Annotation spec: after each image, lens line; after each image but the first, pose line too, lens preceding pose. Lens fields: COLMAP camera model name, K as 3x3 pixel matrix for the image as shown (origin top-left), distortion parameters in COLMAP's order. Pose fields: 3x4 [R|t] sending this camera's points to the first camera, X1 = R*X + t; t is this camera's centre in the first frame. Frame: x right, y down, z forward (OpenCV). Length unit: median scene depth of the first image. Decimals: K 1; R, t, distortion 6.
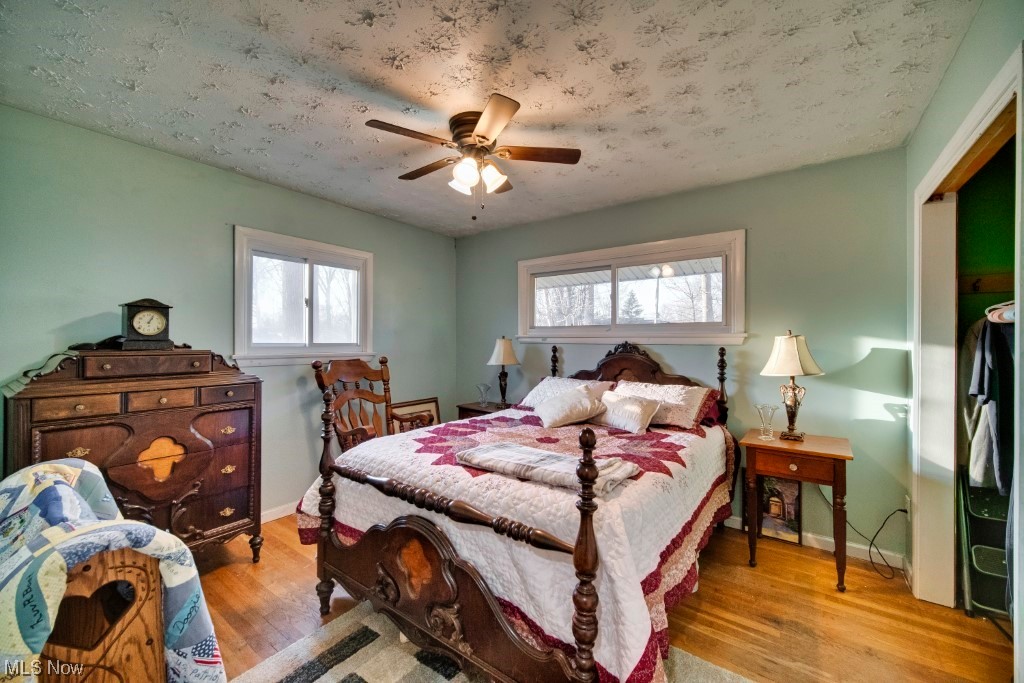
lens RADIAL K [[405.9, 0, 505.0], [0, 405.9, 340.8], [0, 0, 1]] dist [-0.003674, 0.000418]
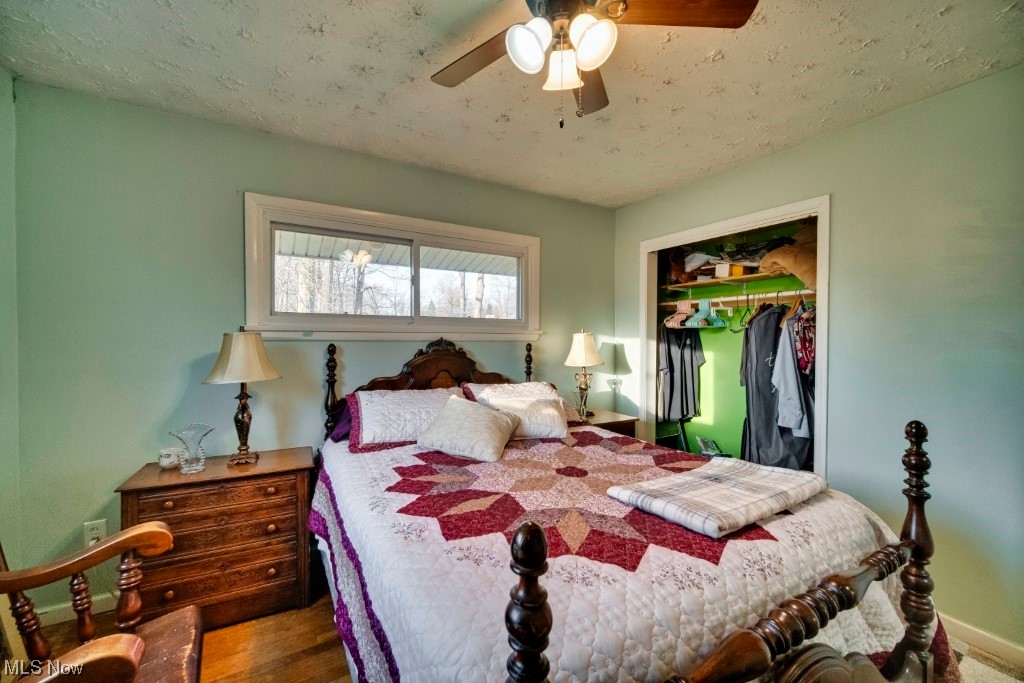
lens RADIAL K [[405.9, 0, 512.2], [0, 405.9, 342.8], [0, 0, 1]] dist [-0.003674, 0.000418]
pose [[0.388423, -0.012715, 0.921393, -0.432733], [-0.005480, 0.999855, 0.016108, -0.002367], [-0.921465, -0.011306, 0.388297, 0.569950]]
